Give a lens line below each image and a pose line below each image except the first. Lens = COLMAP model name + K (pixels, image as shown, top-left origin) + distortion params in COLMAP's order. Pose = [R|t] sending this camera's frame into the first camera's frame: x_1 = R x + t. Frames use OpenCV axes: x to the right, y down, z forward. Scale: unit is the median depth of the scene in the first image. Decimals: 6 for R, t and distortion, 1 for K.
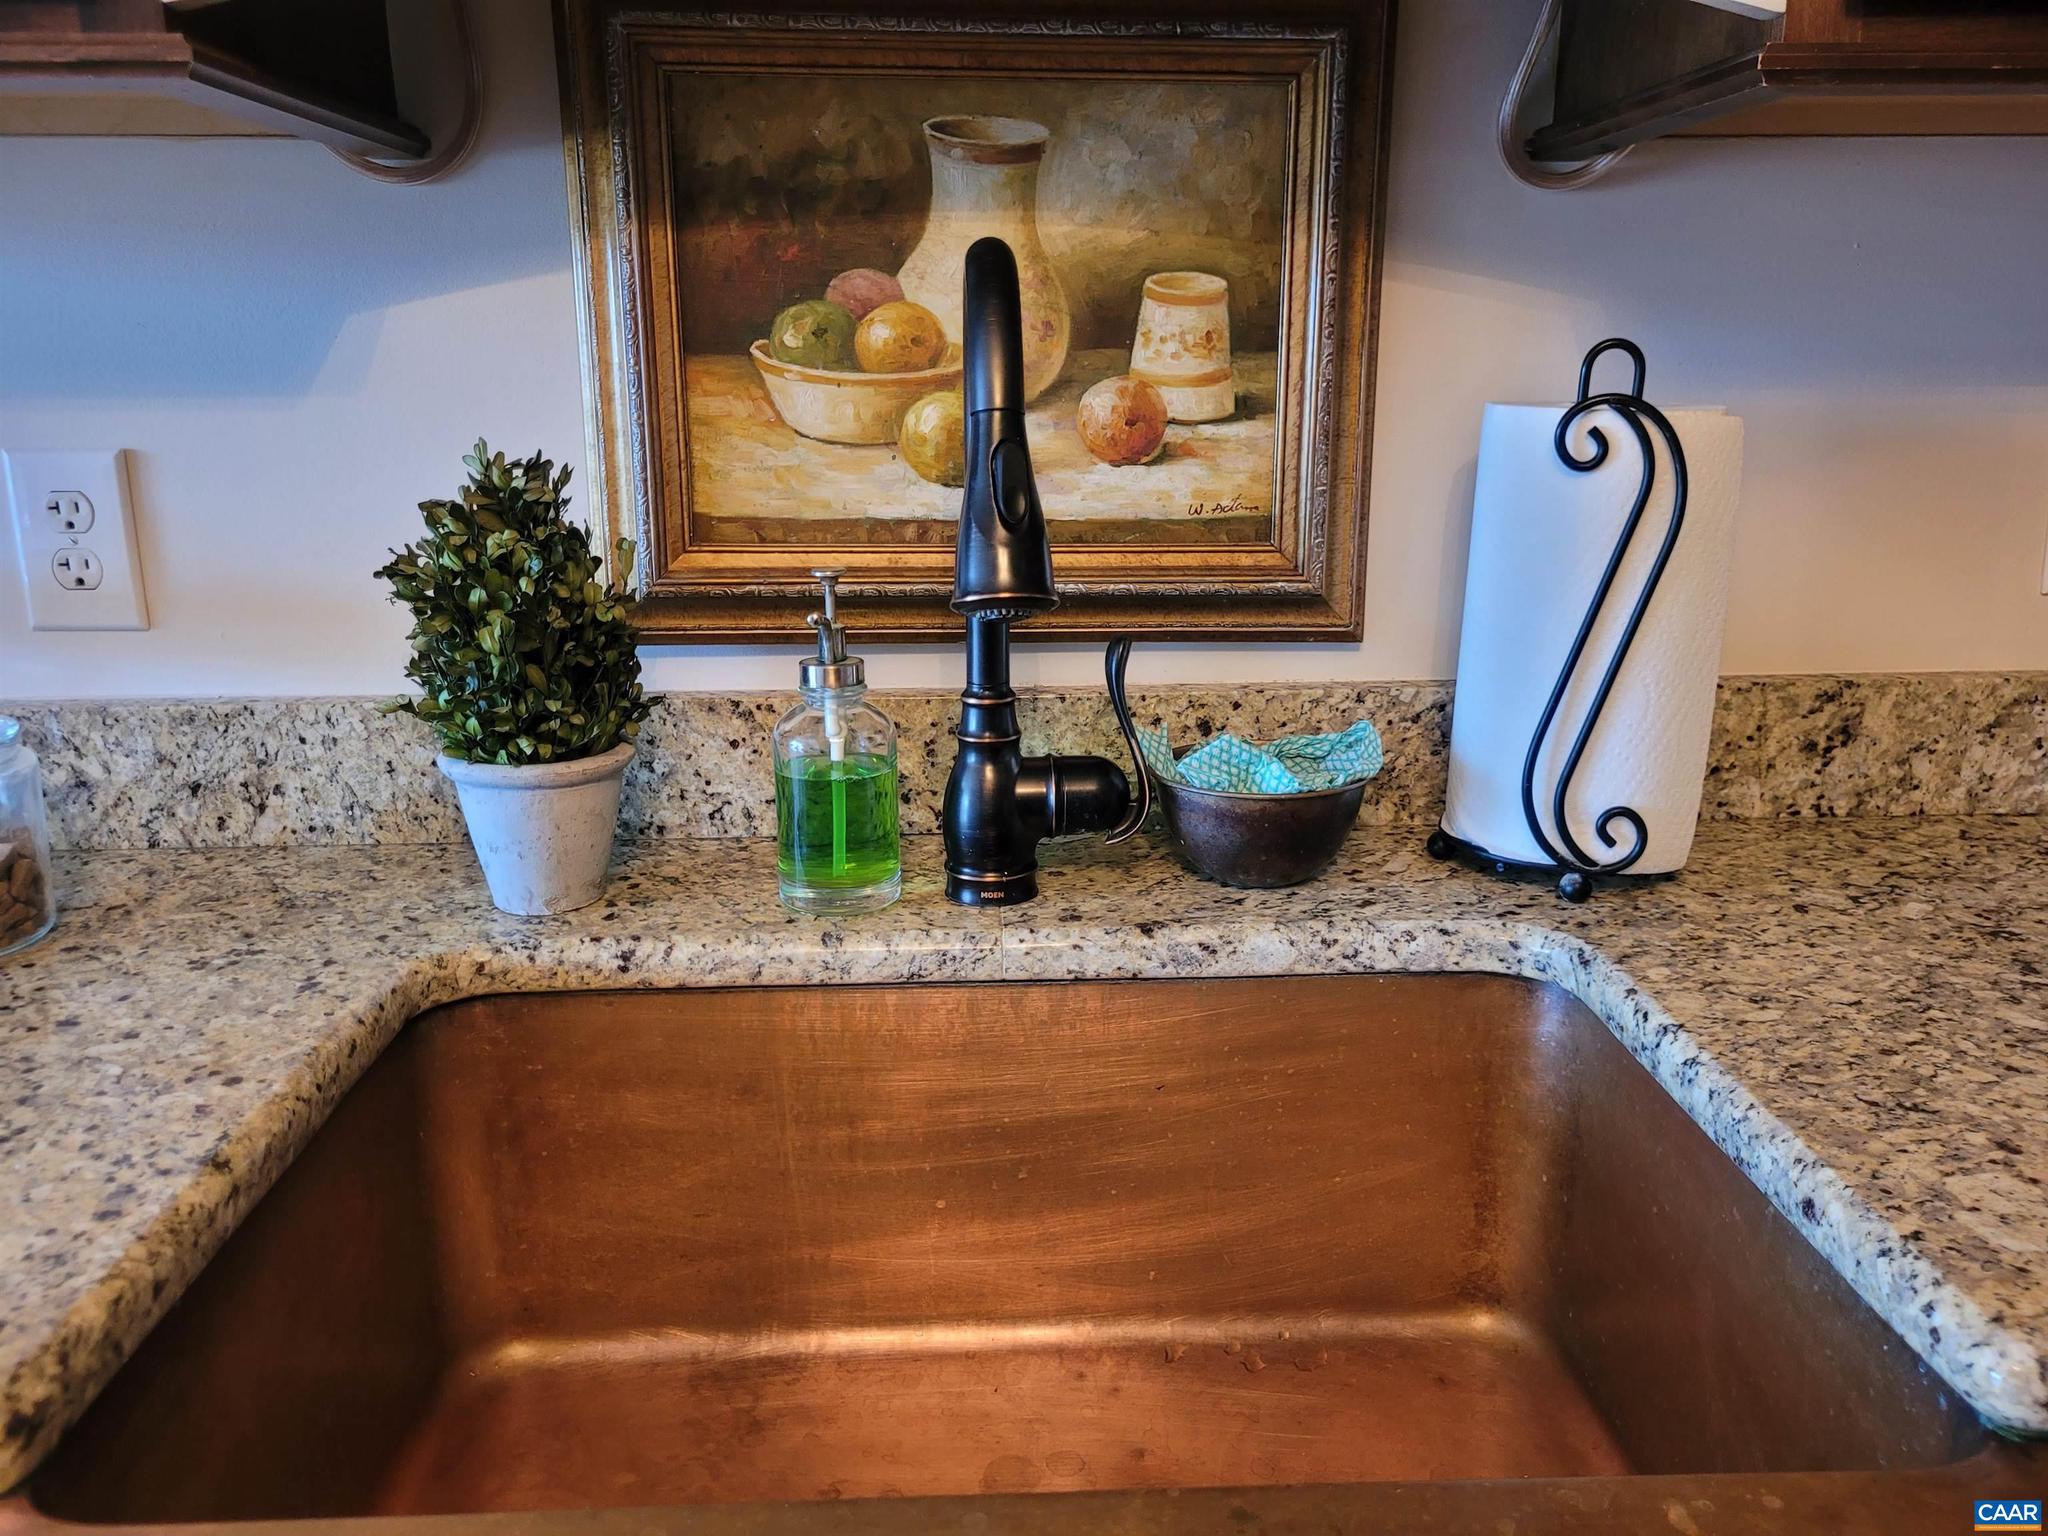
lens RADIAL K [[1560.8, 0, 1027.6], [0, 1560.8, 764.0], [0, 0, 1]] dist [0.026122, -0.015093]
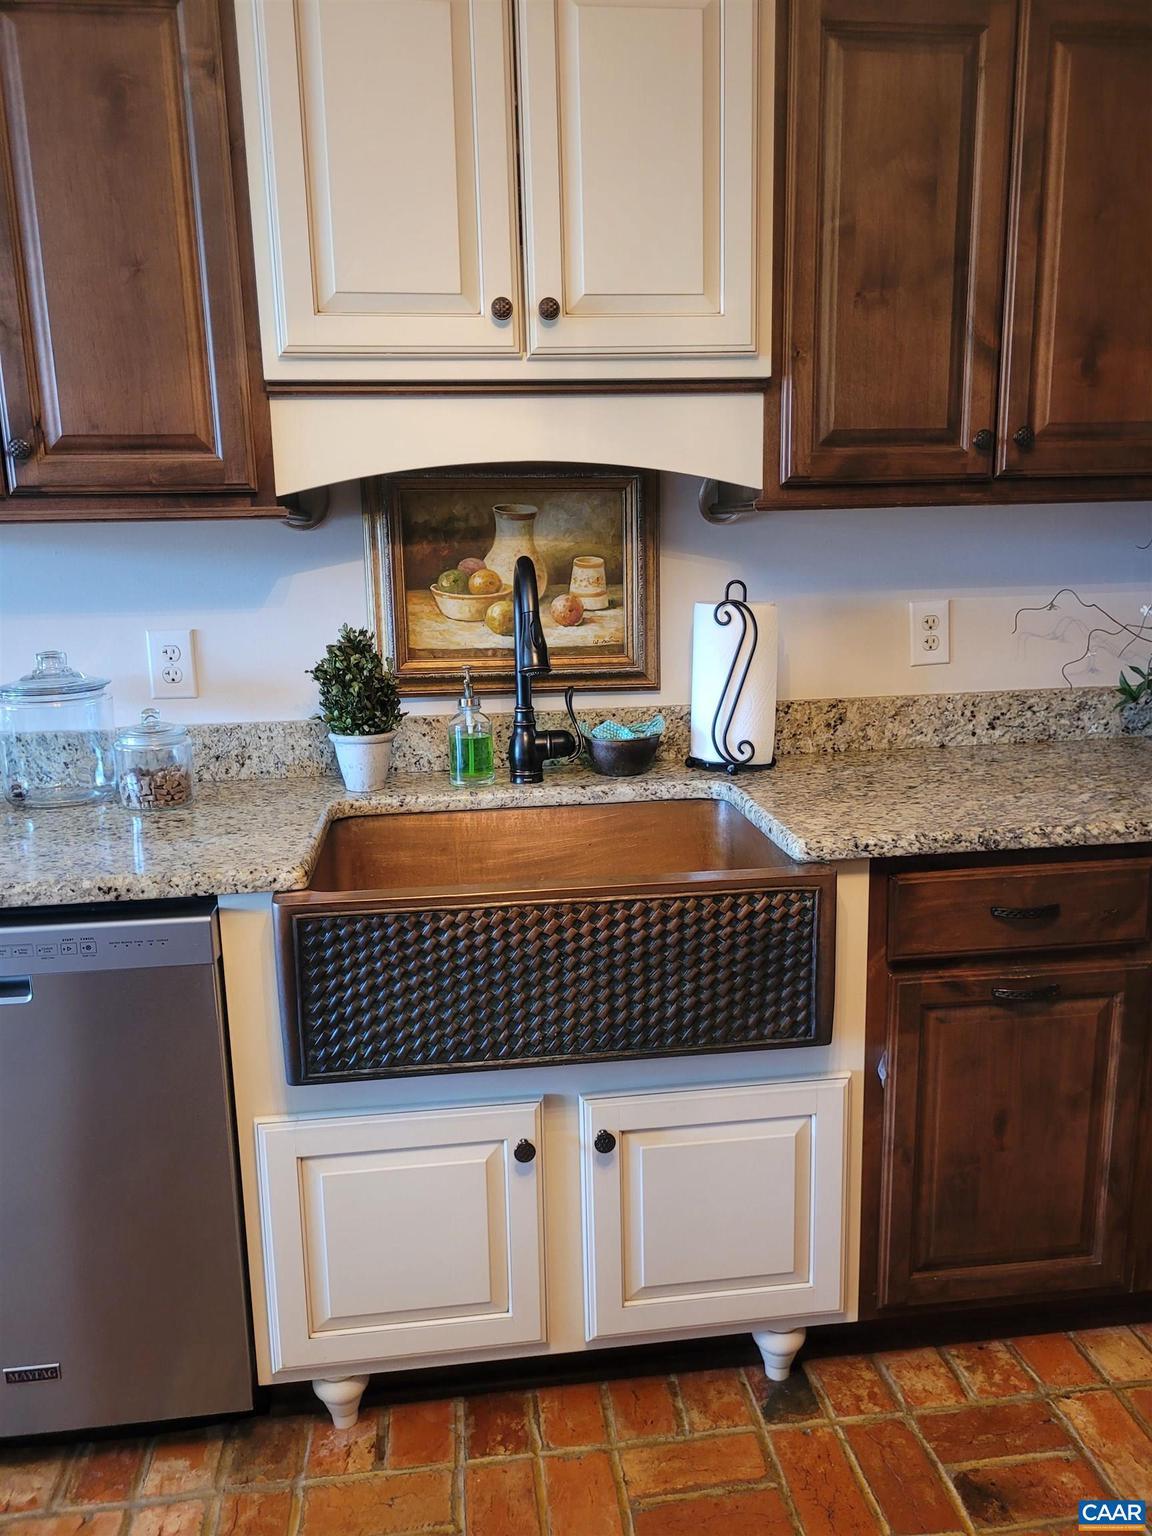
lens RADIAL K [[1170.6, 0, 572.0], [0, 1170.6, 772.6], [0, 0, 1]] dist [0.026122, -0.015093]
pose [[0.996994, -0.032159, 0.070496, -0.087983], [0.036290, 0.997650, -0.058120, 0.189108], [-0.068462, 0.060504, 0.995817, -1.058440]]
